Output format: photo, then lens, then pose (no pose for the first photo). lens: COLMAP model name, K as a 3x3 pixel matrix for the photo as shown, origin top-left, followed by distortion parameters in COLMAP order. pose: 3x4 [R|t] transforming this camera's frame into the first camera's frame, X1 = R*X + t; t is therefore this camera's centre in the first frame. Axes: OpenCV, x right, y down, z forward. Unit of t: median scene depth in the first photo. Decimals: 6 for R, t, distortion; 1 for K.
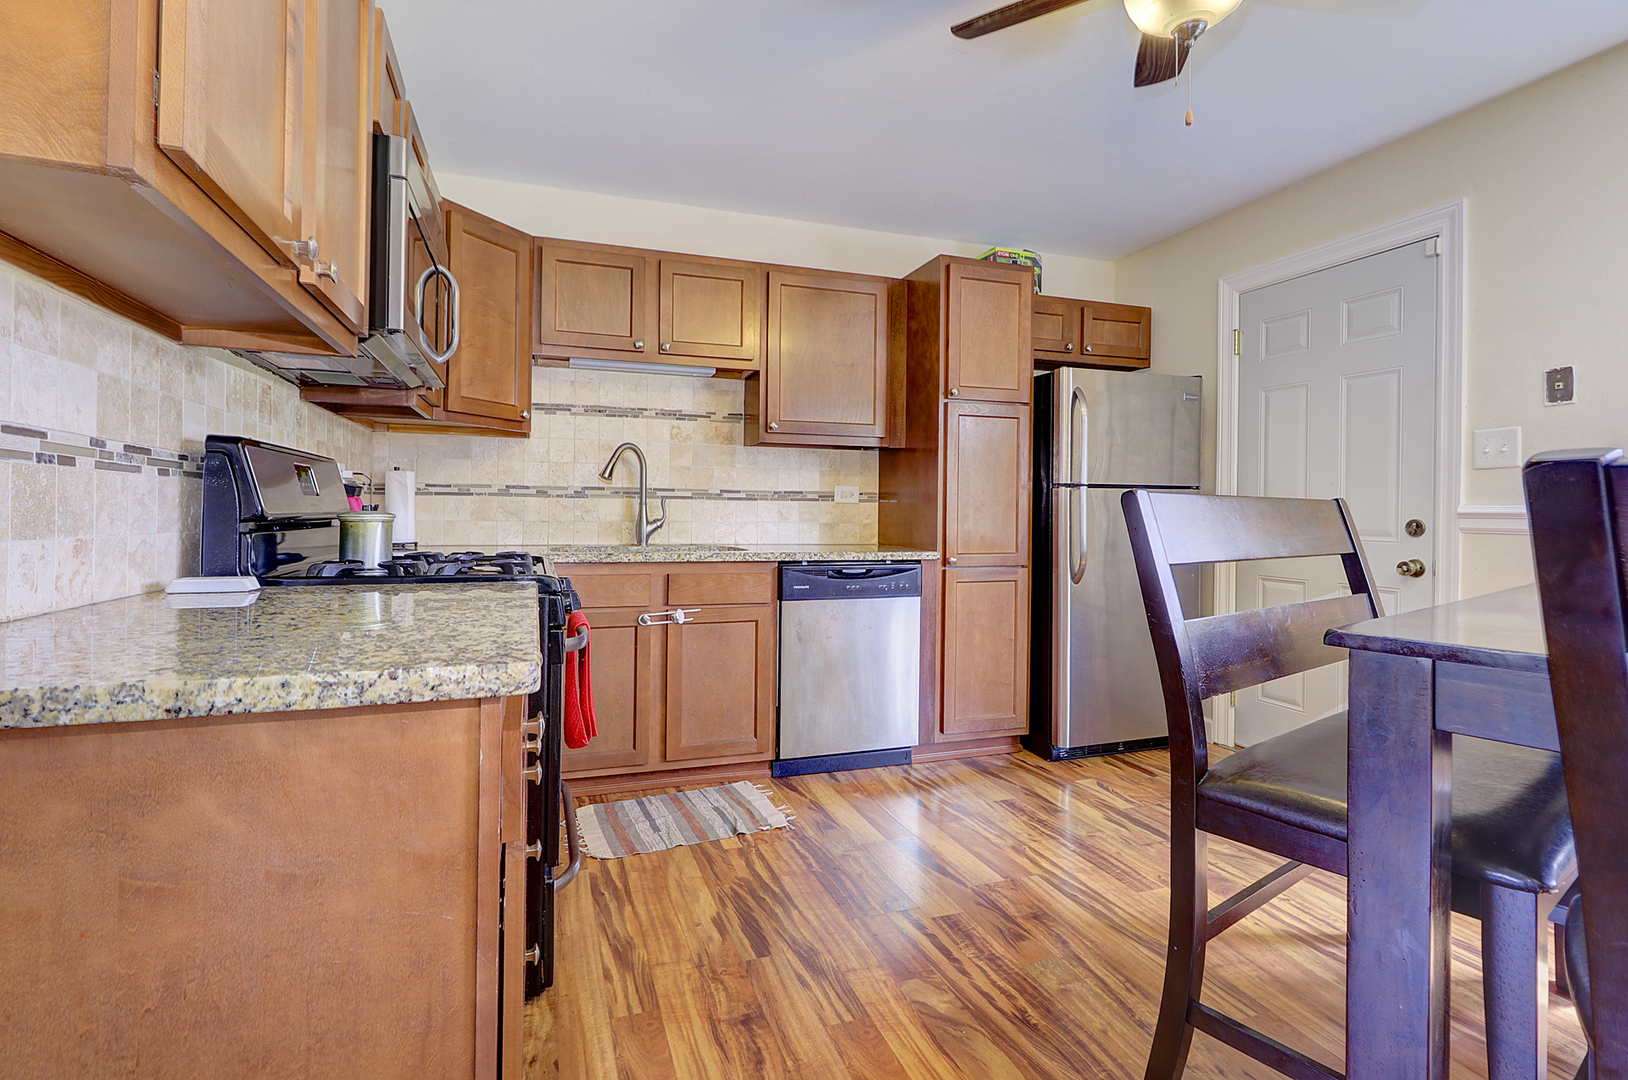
lens RADIAL K [[778.0, 0, 812.6], [0, 778.0, 506.1], [0, 0, 1]] dist [0.000476, 0.000171]
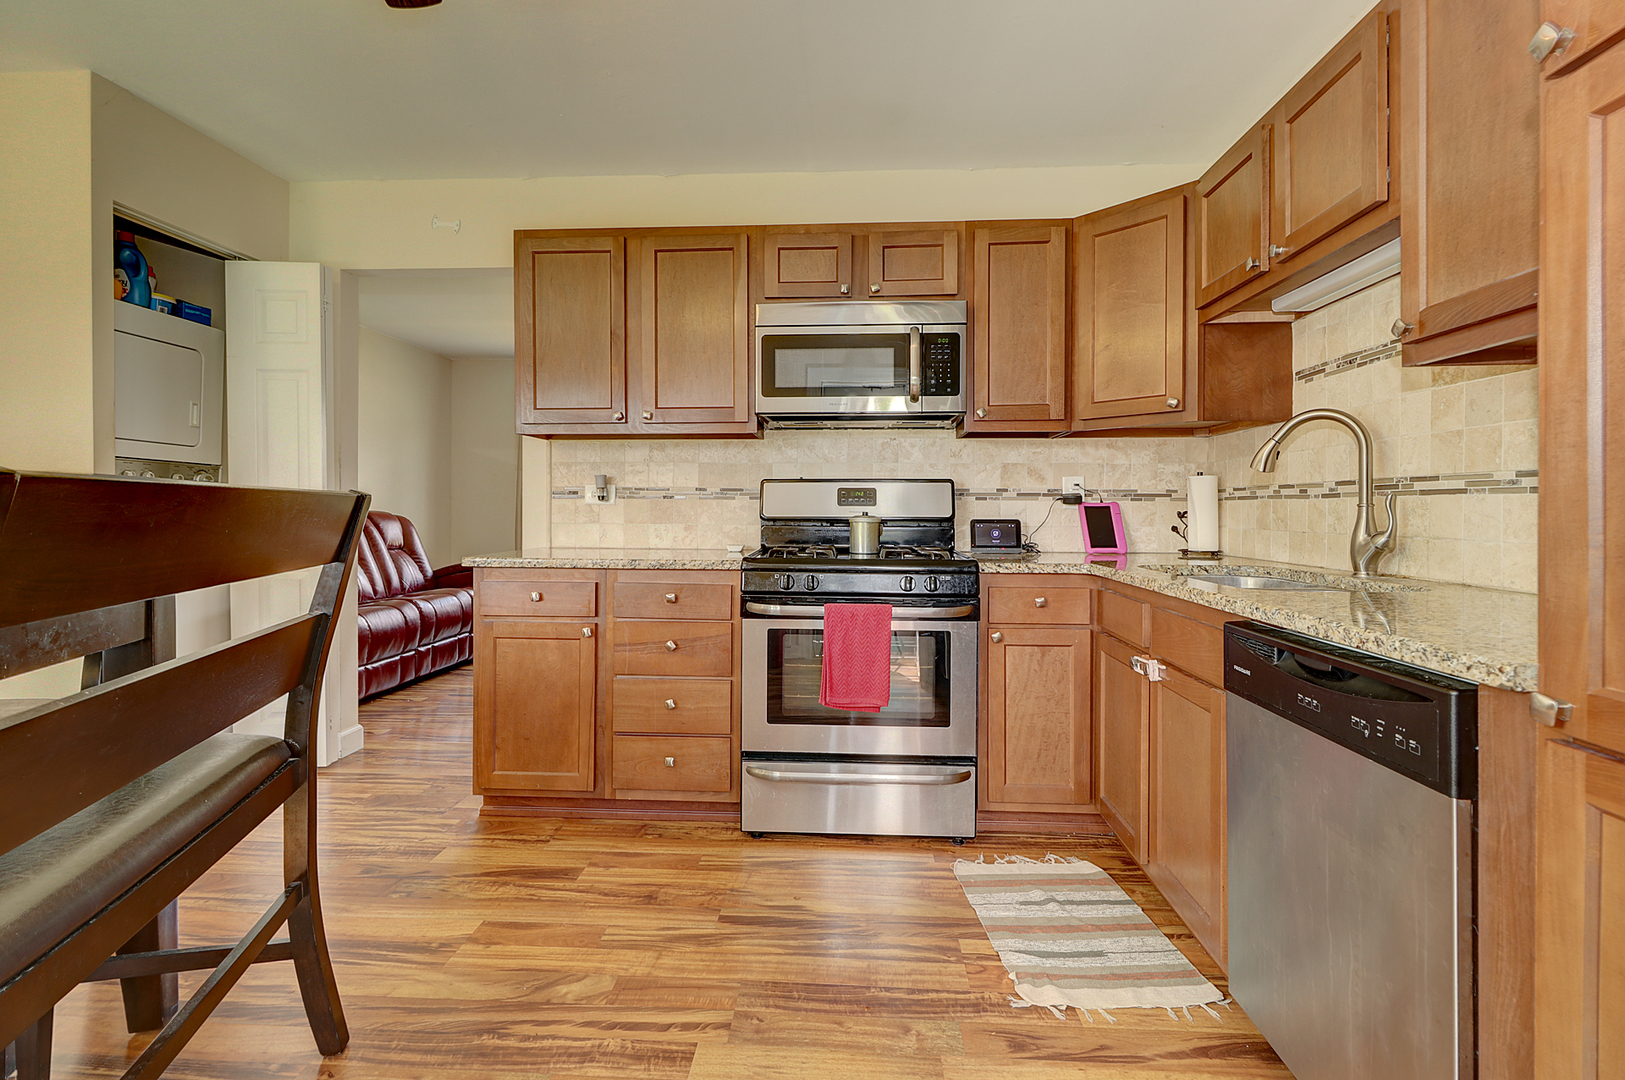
lens RADIAL K [[764.3, 0, 805.8], [0, 764.3, 519.6], [0, 0, 1]] dist [0.007340, 0.001020]
pose [[-0.392868, 0.000263, -0.919595, 0.553429], [0.004236, 0.999990, -0.001524, 0.007714], [0.919585, -0.004495, -0.392865, 0.956794]]
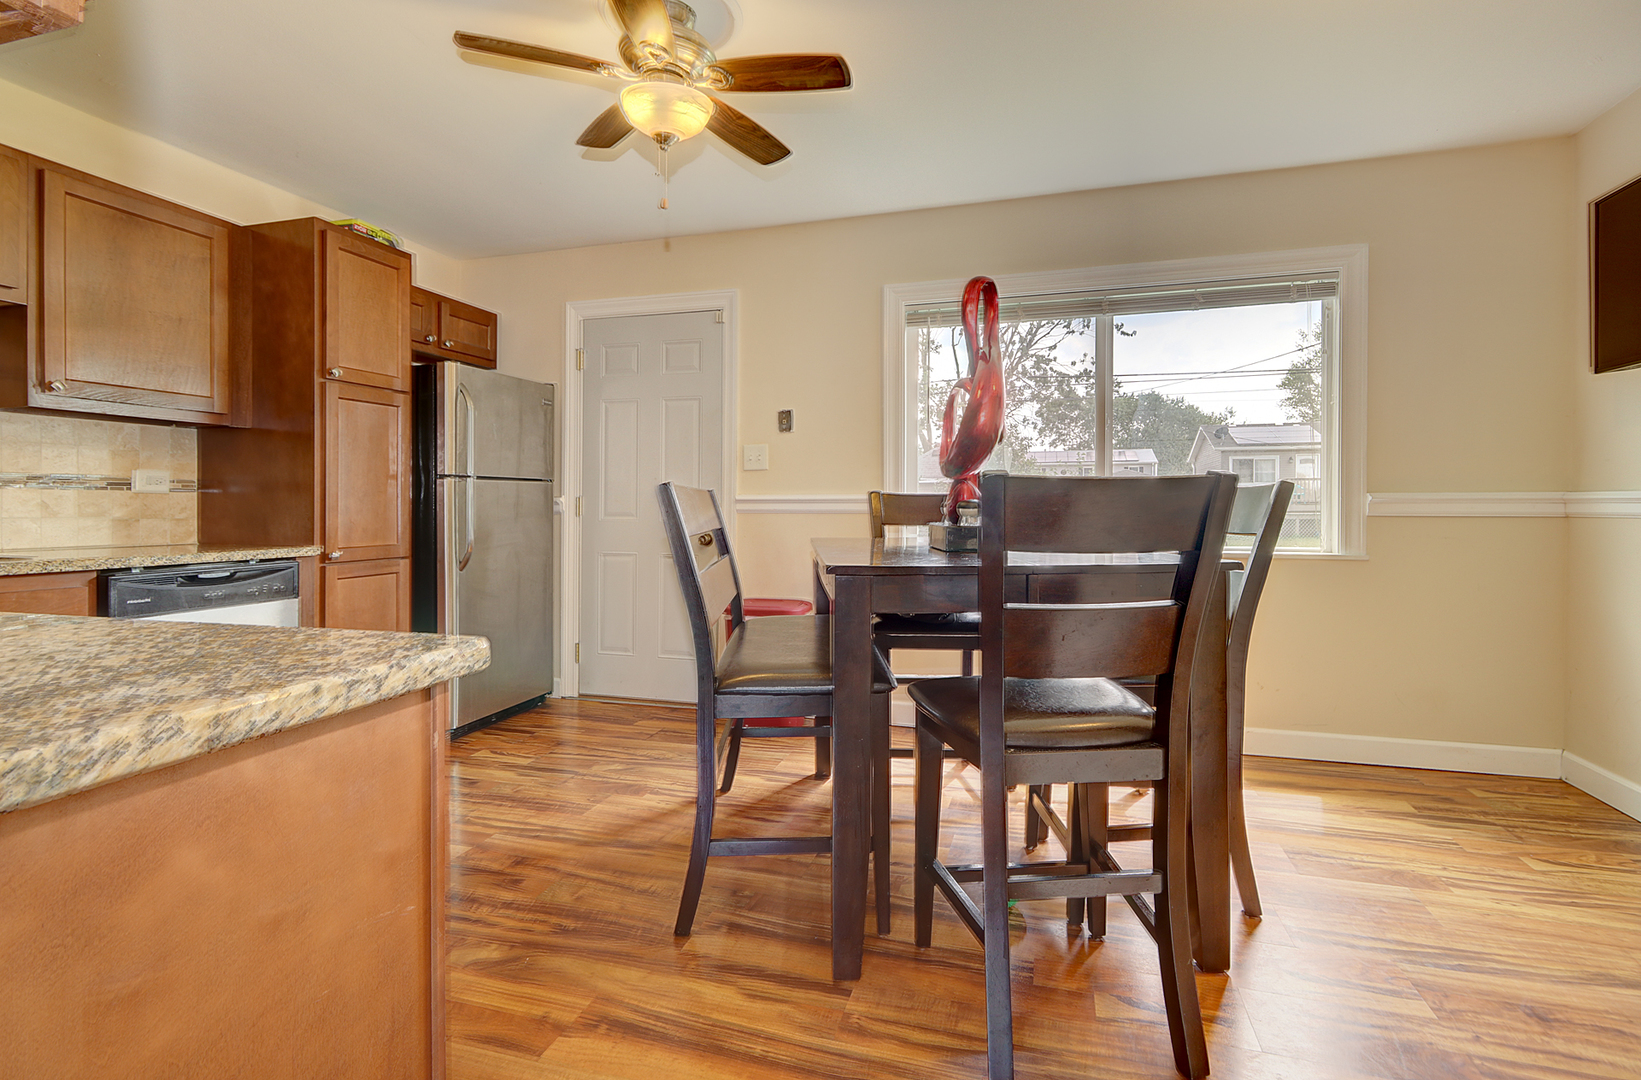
lens RADIAL K [[771.5, 0, 811.9], [0, 771.5, 511.7], [0, 0, 1]] dist [0.003471, -0.000300]
pose [[0.593307, -0.015748, 0.804822, -0.240627], [0.001334, 0.999826, 0.018580, 0.002135], [-0.804975, -0.009950, 0.593225, 0.003900]]
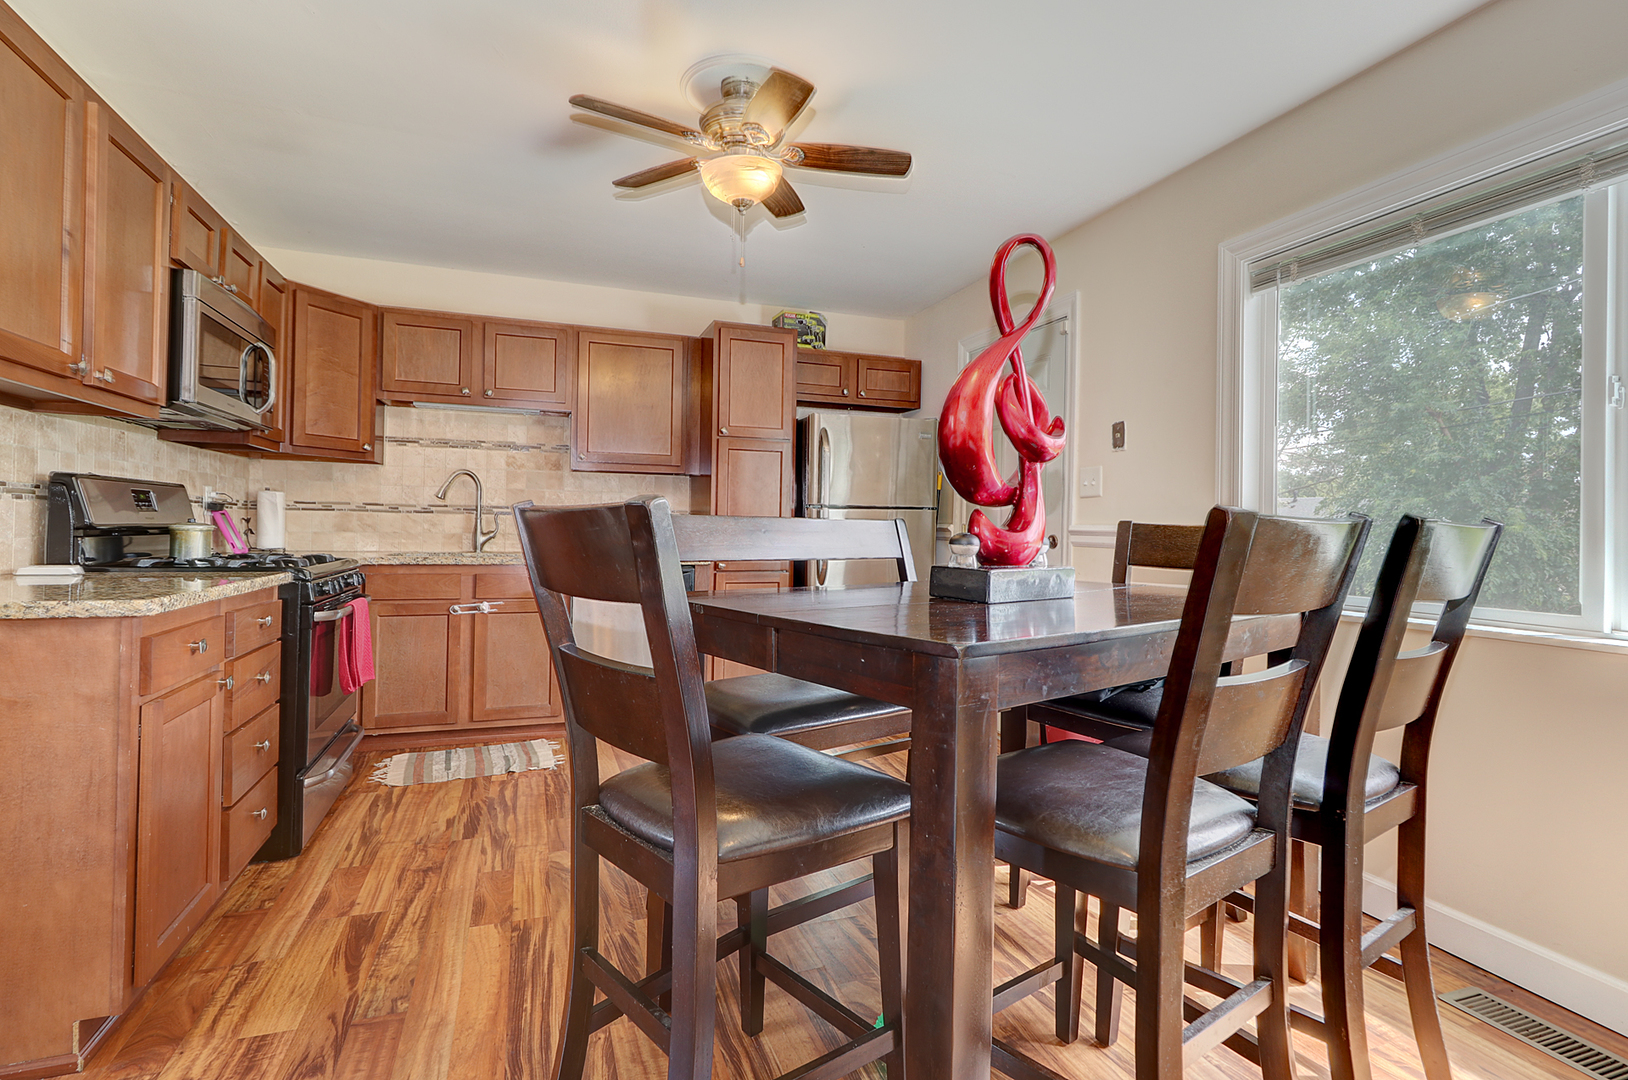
lens RADIAL K [[765.7, 0, 807.3], [0, 765.7, 519.6], [0, 0, 1]] dist [0.007340, 0.001020]
pose [[0.999934, 0.007601, 0.008612, 0.334811], [-0.007589, 0.999970, -0.001400, -0.003991], [-0.008622, 0.001334, 0.999962, -0.252097]]
